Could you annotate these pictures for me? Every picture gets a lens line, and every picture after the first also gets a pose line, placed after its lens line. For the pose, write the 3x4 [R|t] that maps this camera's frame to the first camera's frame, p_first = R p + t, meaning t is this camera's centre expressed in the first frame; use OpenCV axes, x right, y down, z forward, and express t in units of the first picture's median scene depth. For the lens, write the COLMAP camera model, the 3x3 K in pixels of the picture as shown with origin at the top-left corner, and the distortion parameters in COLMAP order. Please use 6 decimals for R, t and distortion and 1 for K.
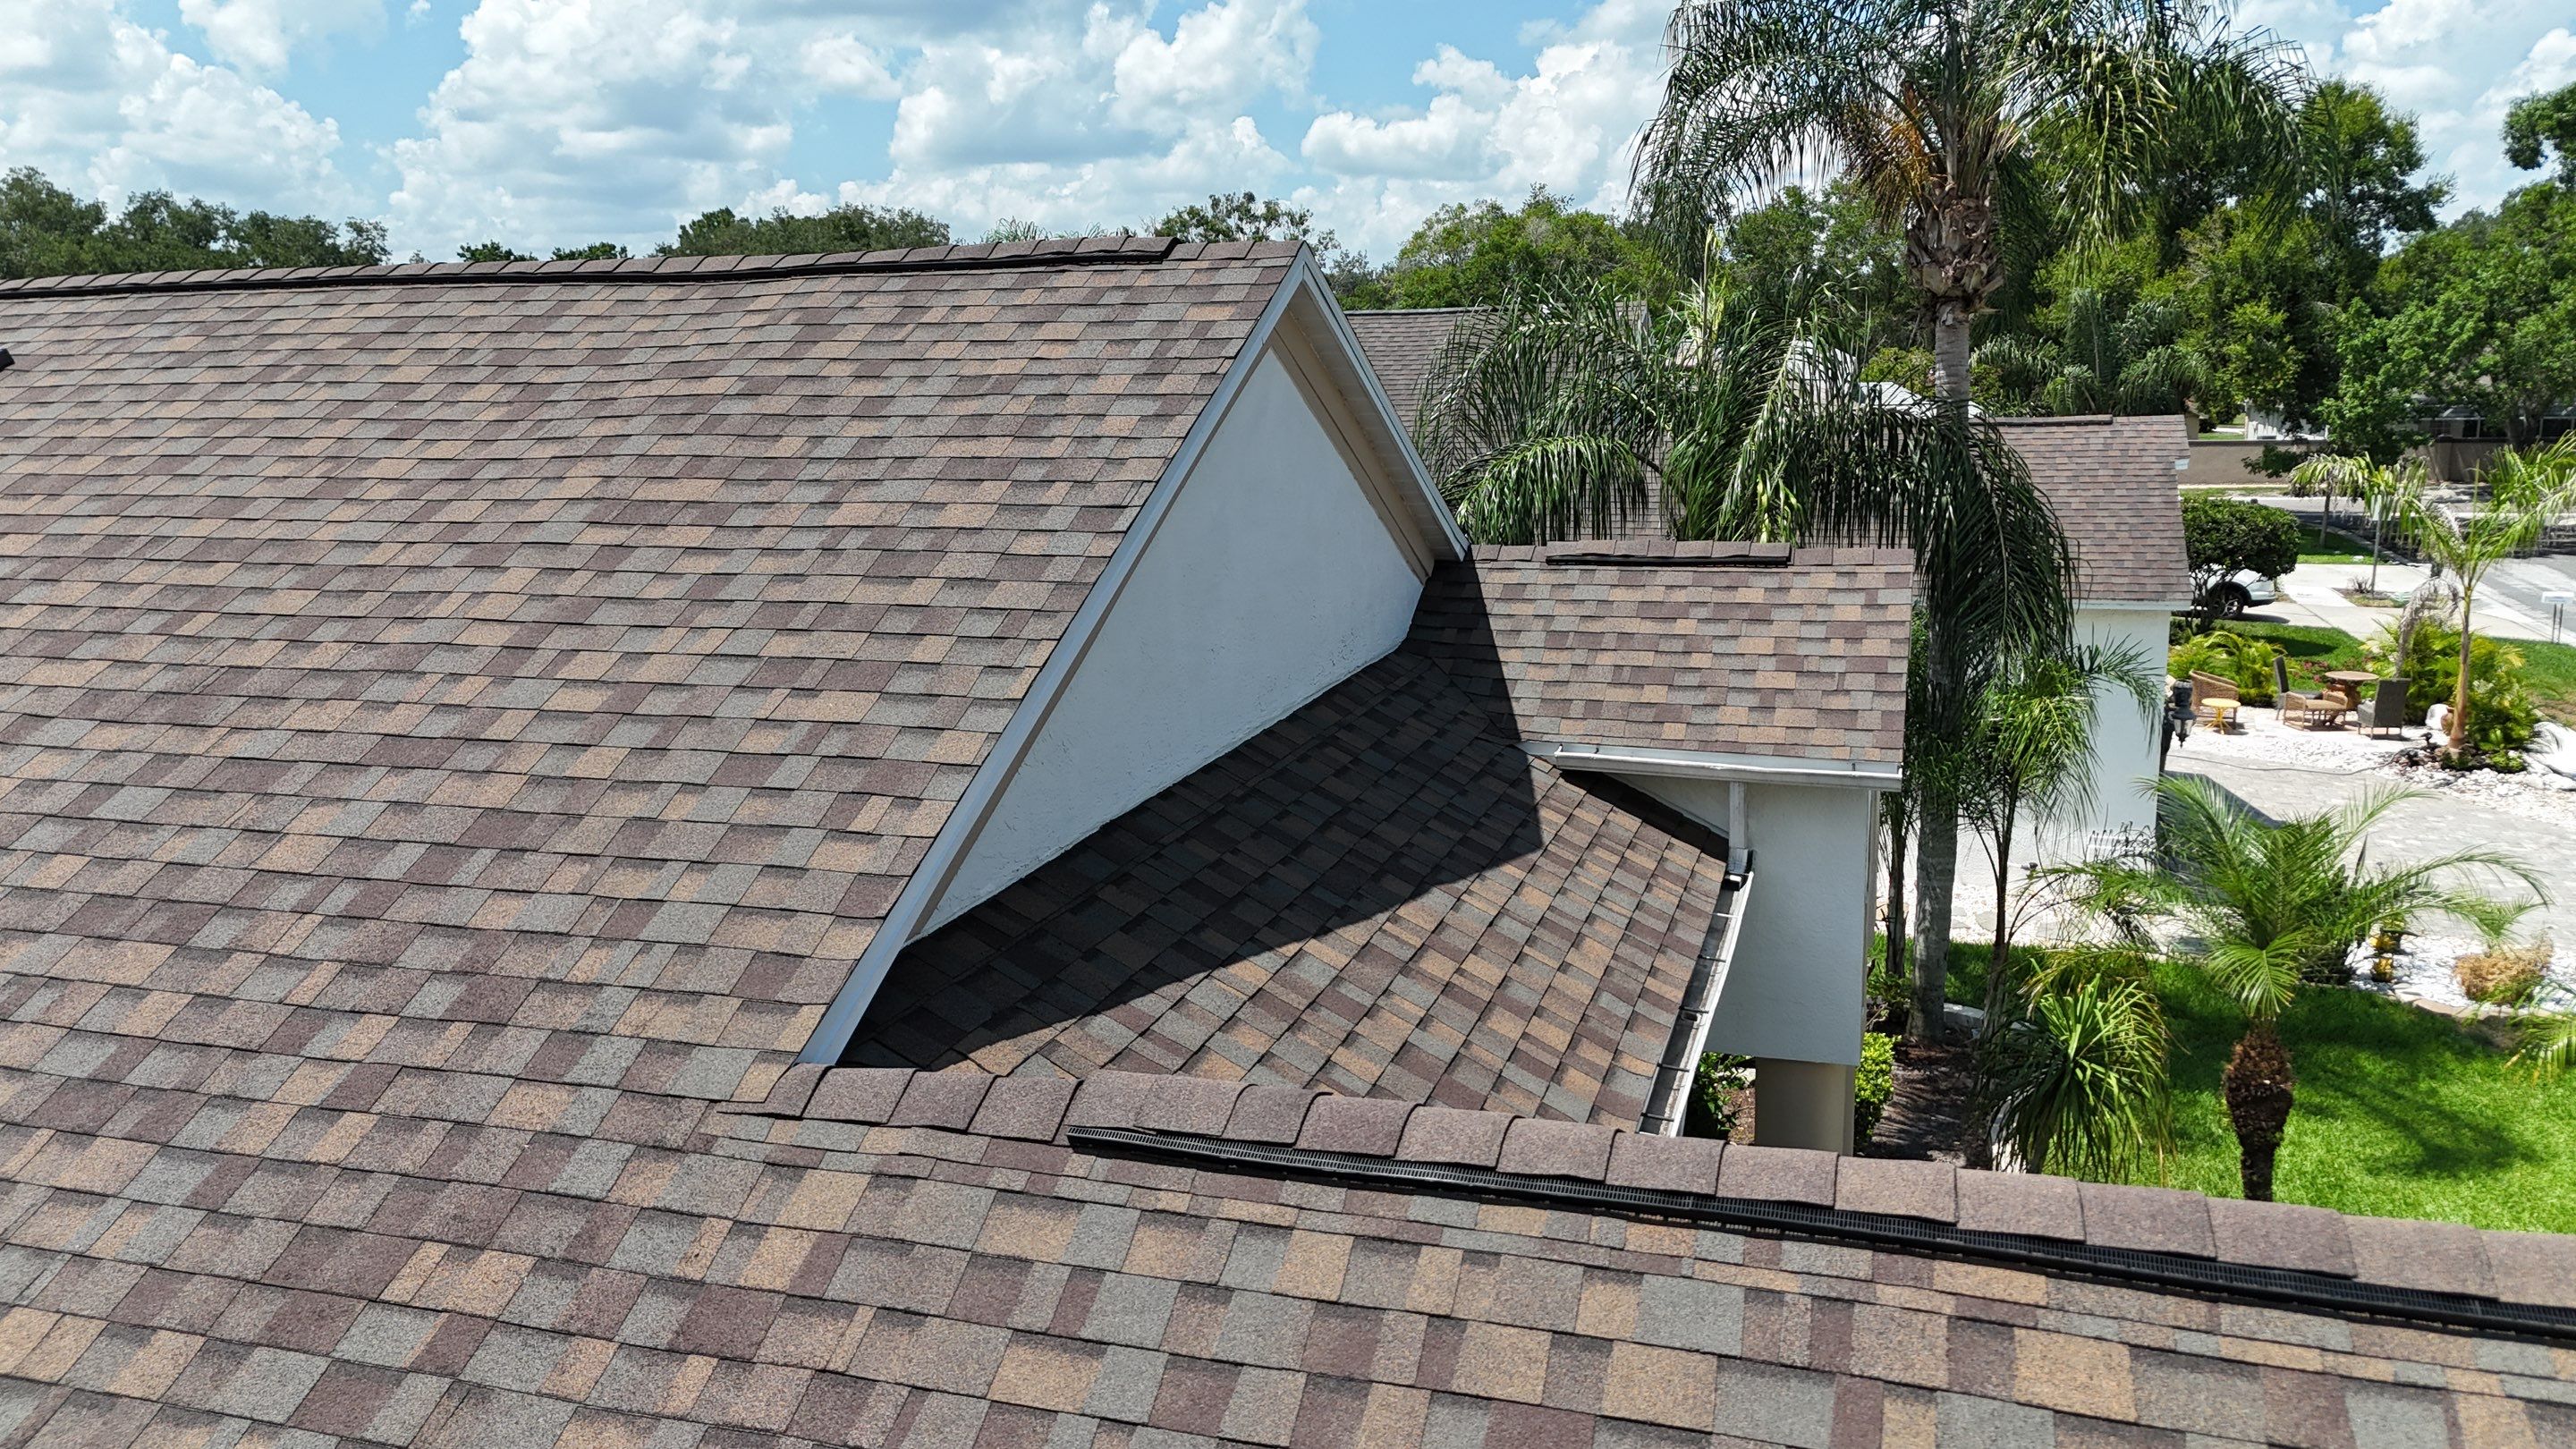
lens RADIAL K [[1896.2, 0, 1299.6], [0, 1896.2, 730.0], [0, 0, 1]] dist [0.082981, -0.084303]
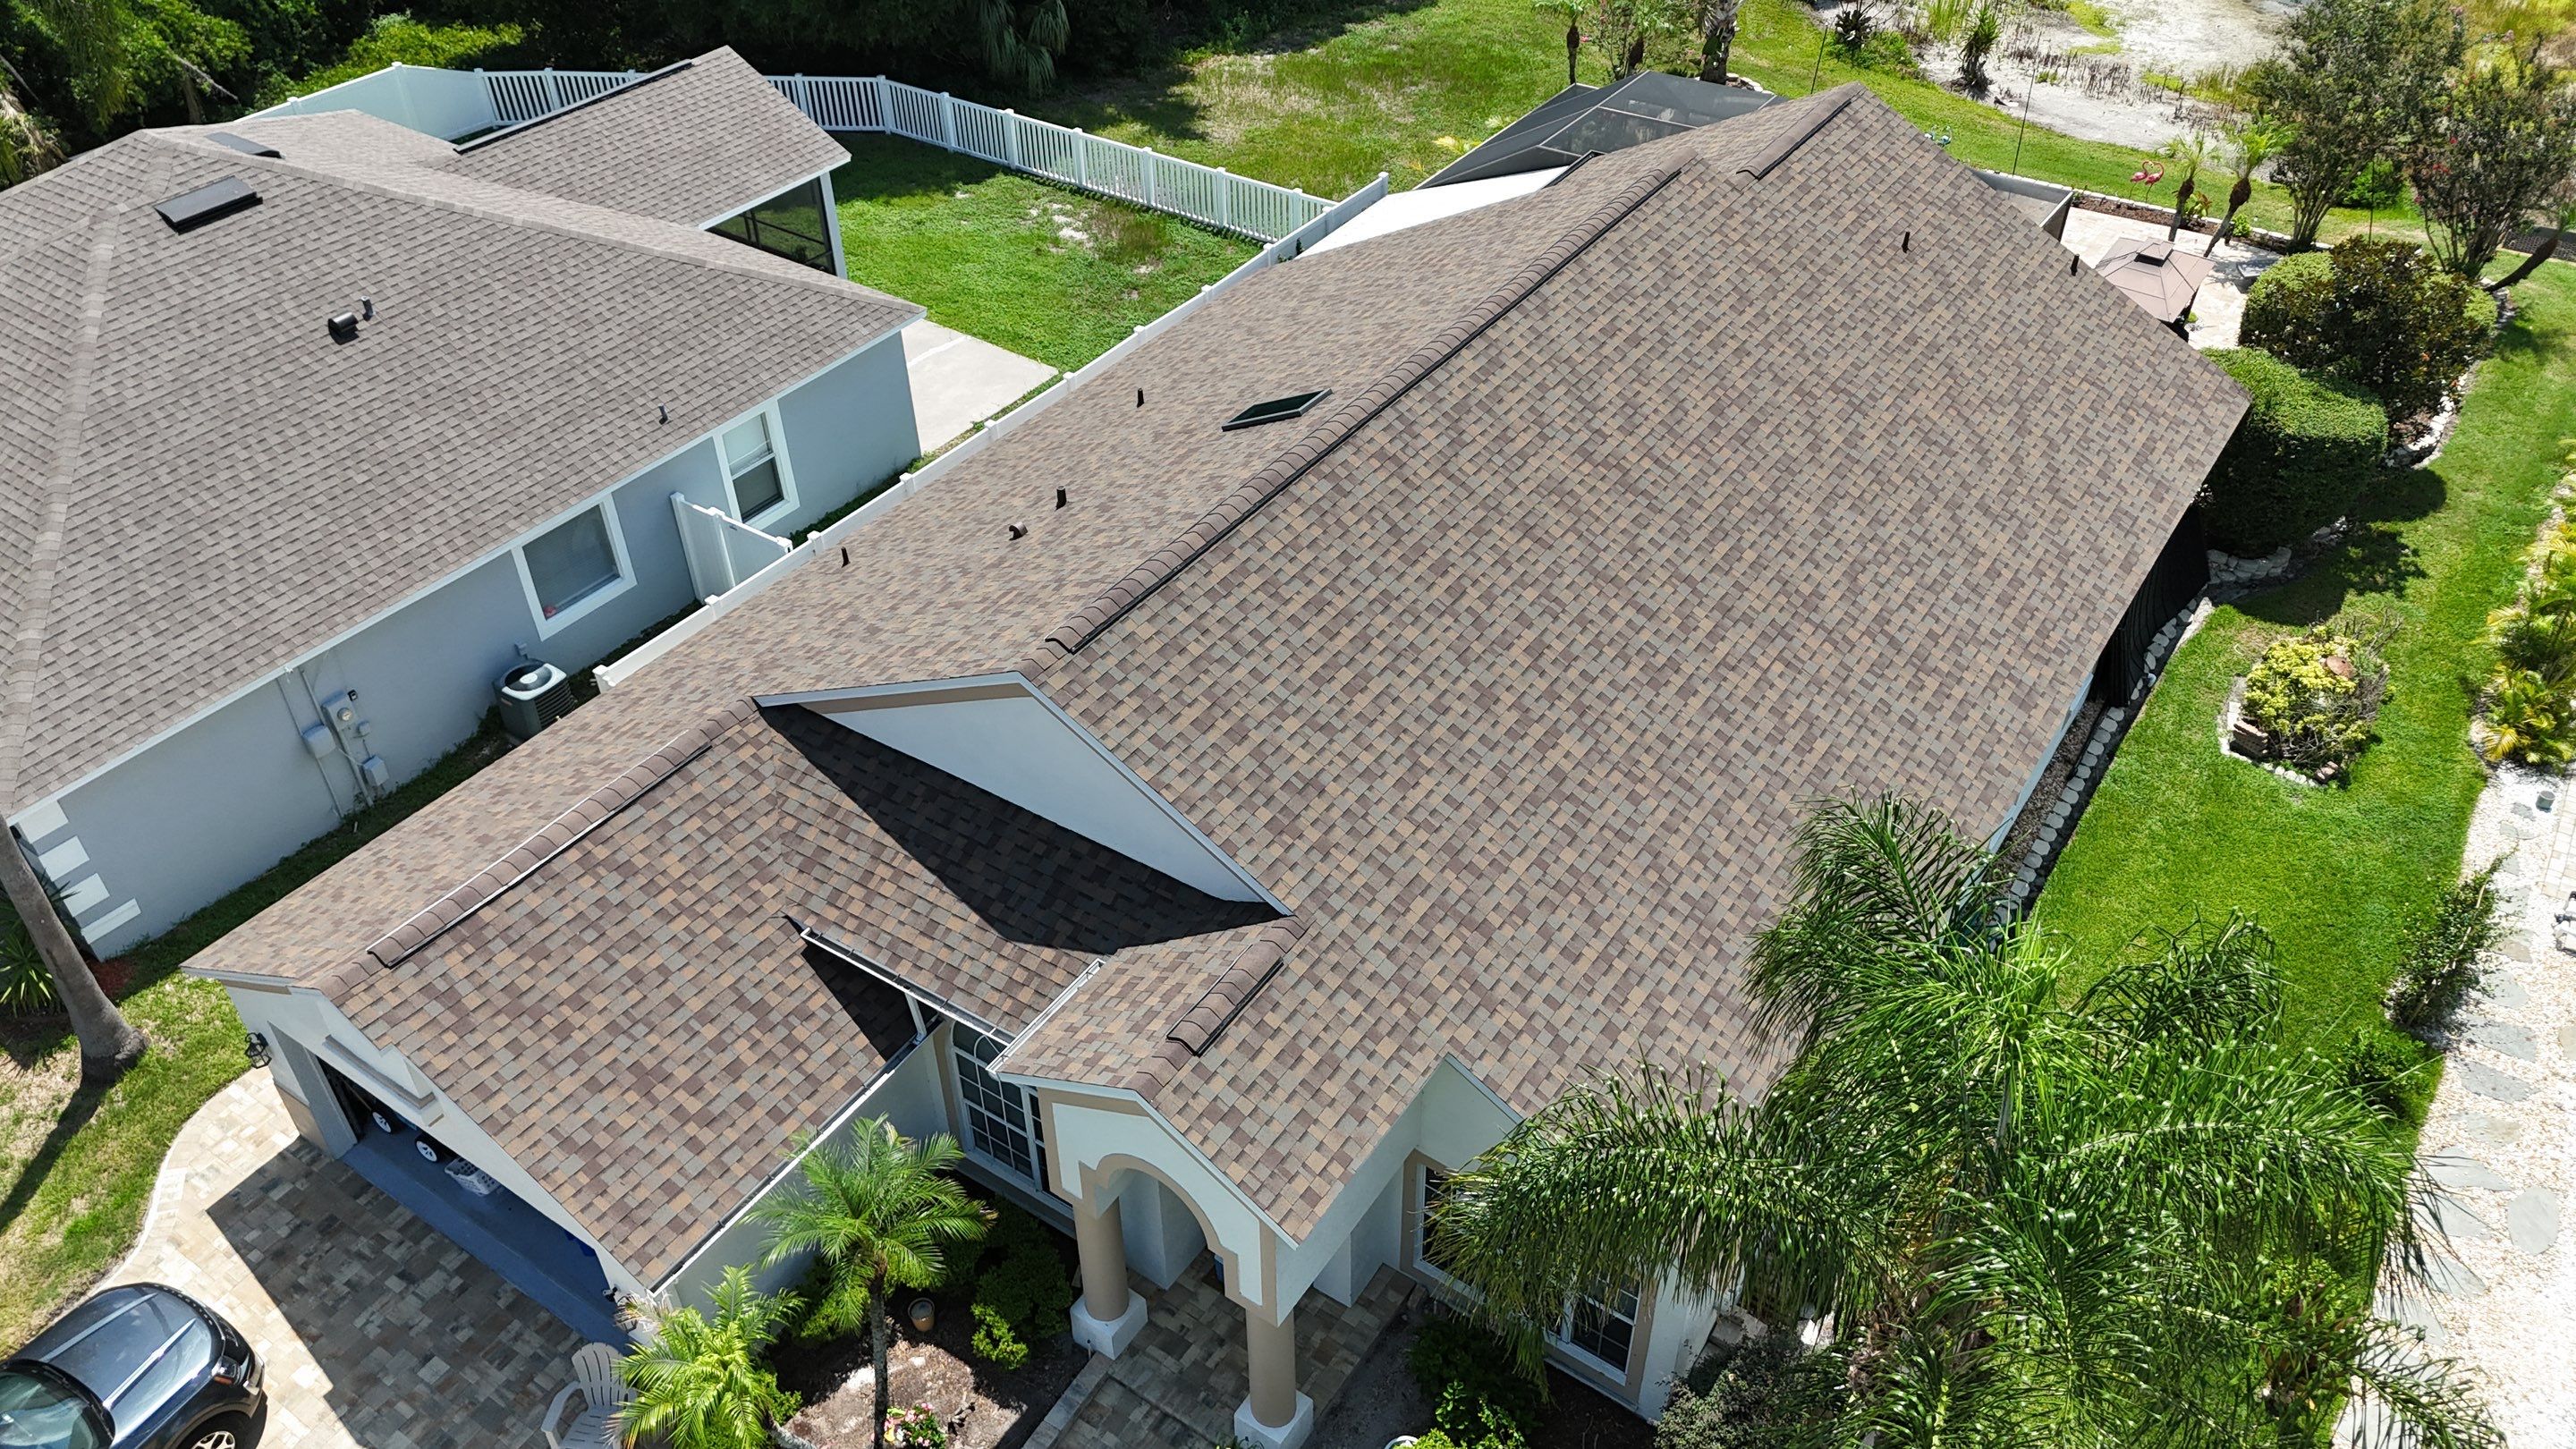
lens RADIAL K [[1896.2, 0, 1295.8], [0, 1896.2, 737.3], [0, 0, 1]] dist [0.082981, -0.084303]
pose [[-0.280227, 0.622347, -0.730861, 2.242158], [-0.172817, 0.716219, 0.676140, -2.481214], [0.944249, 0.315778, -0.093152, 2.136102]]
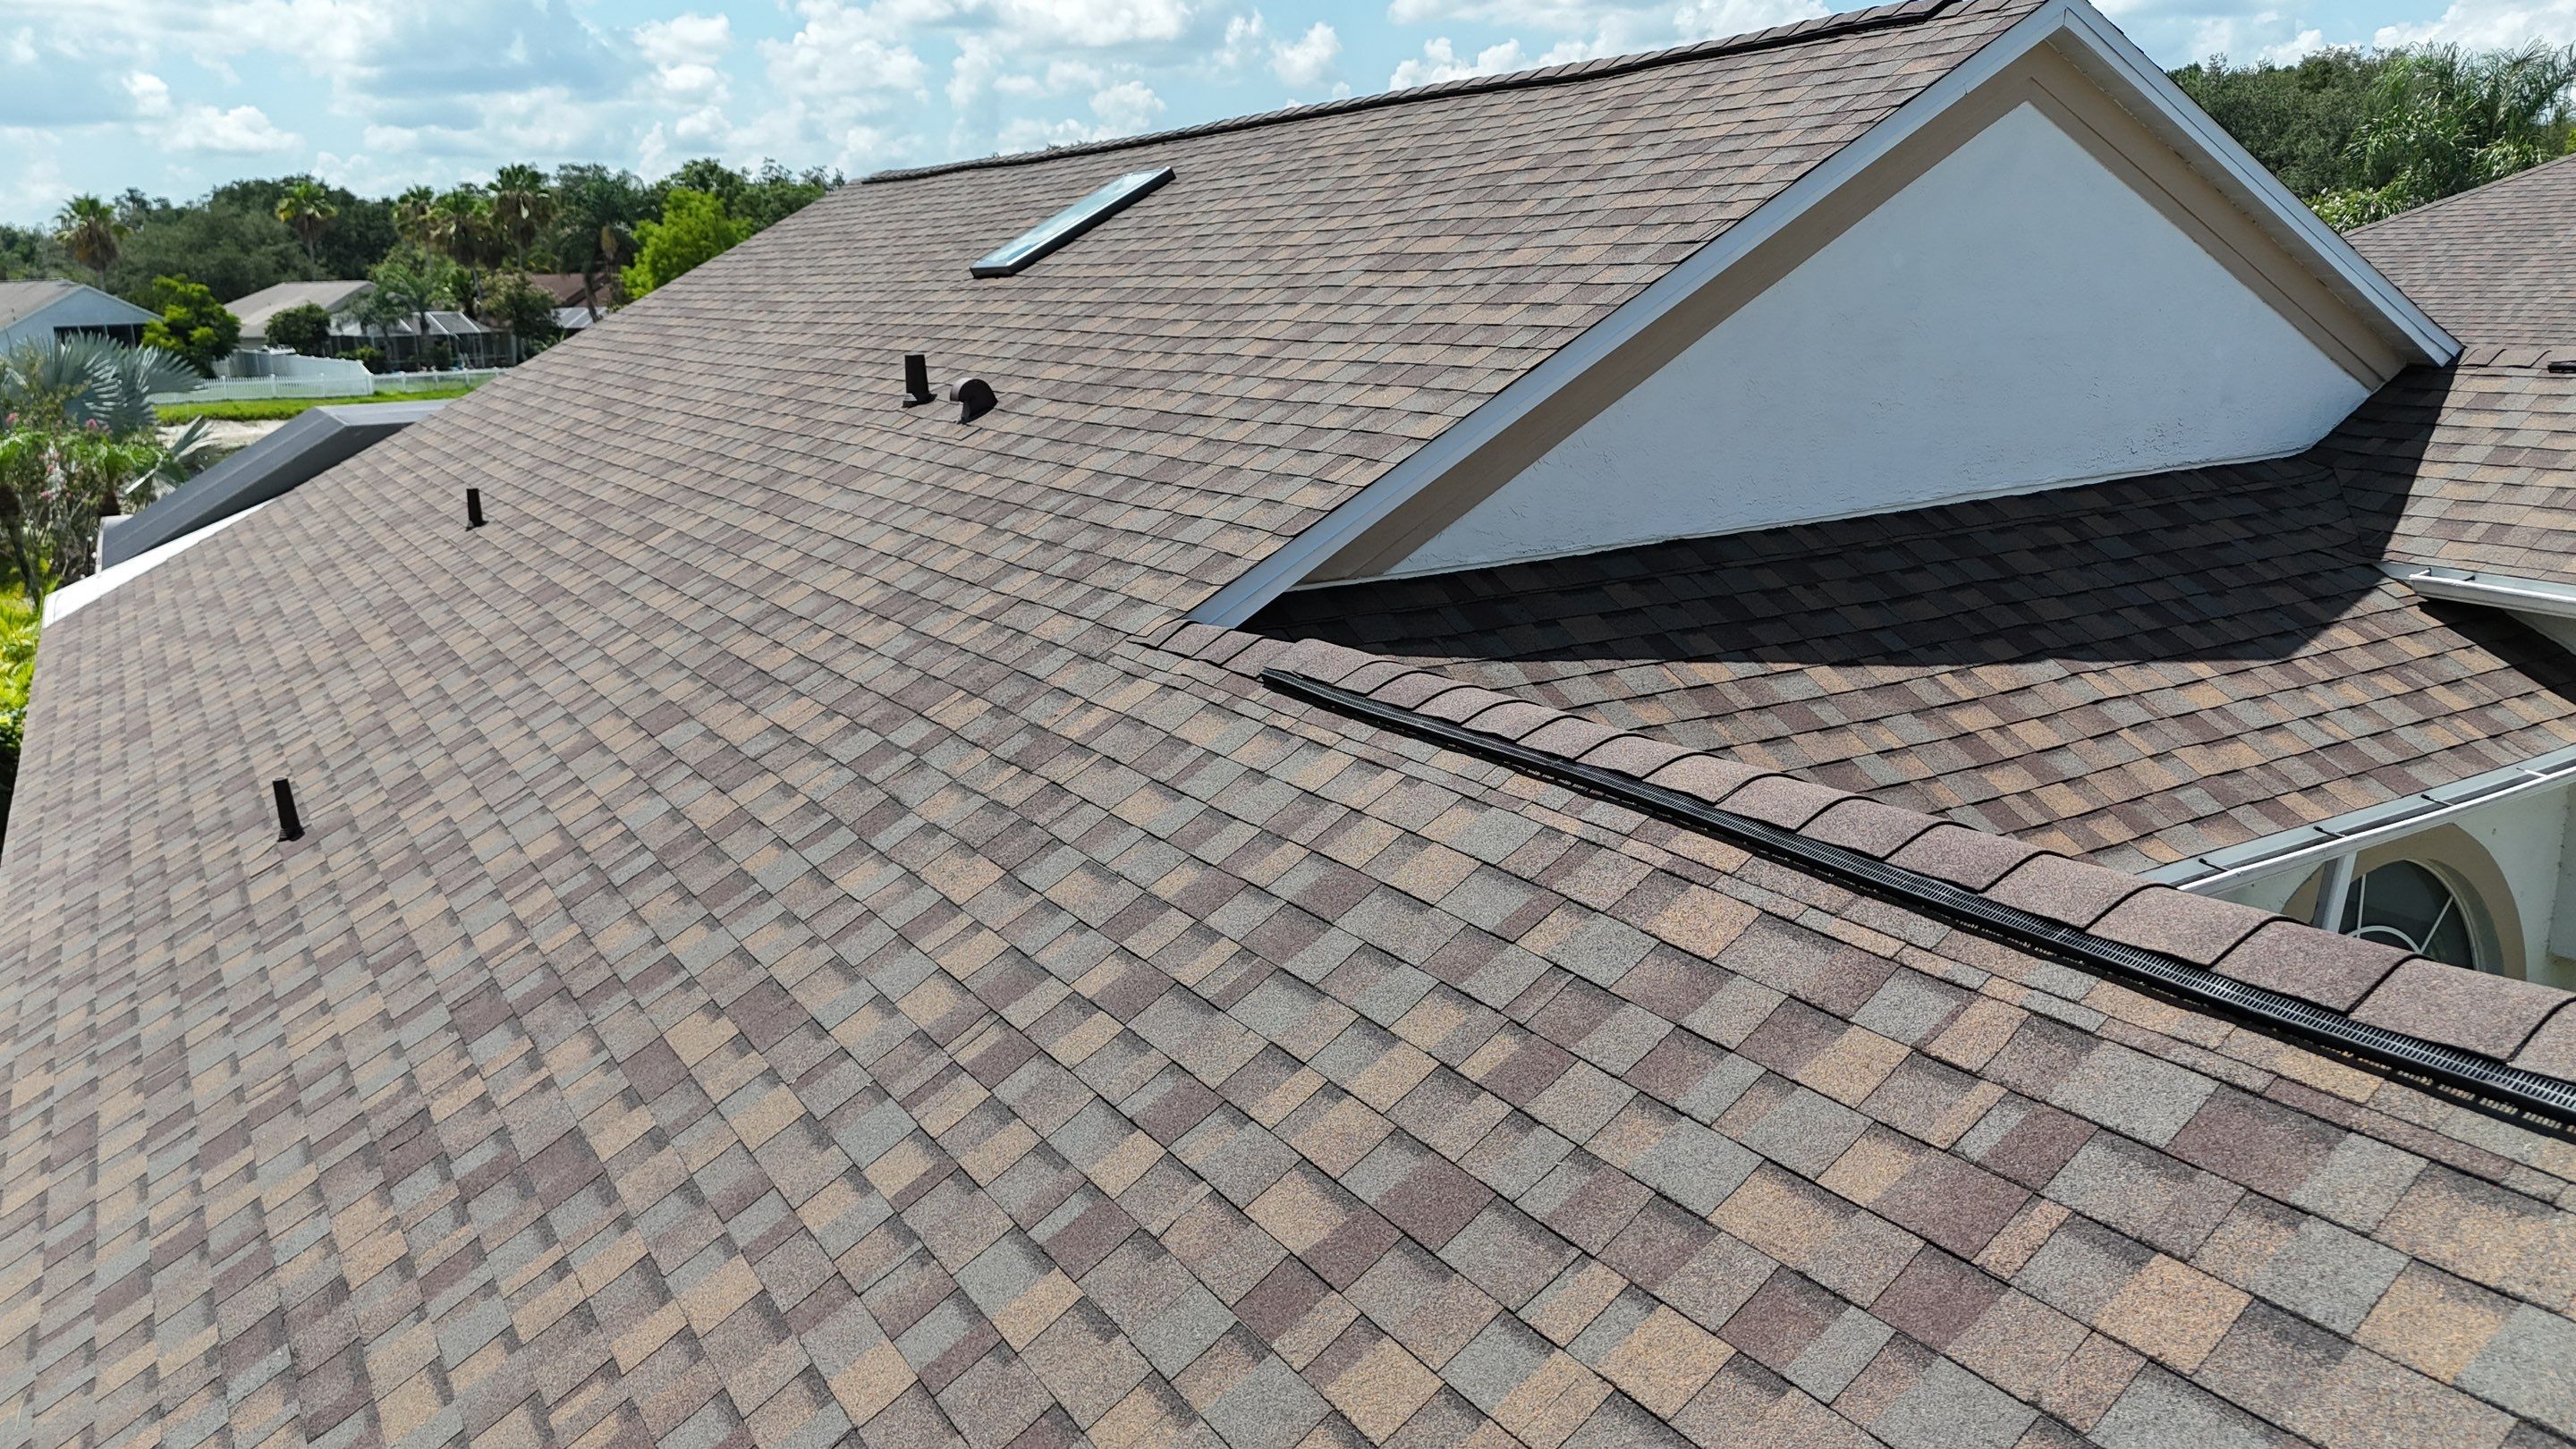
lens RADIAL K [[1896.2, 0, 1295.5], [0, 1896.2, 727.5], [0, 0, 1]] dist [0.082981, -0.084303]
pose [[0.755045, 0.152242, -0.637753, 0.526705], [-0.114793, 0.988341, 0.100028, 0.082892], [0.645546, -0.002317, 0.763718, 0.010155]]
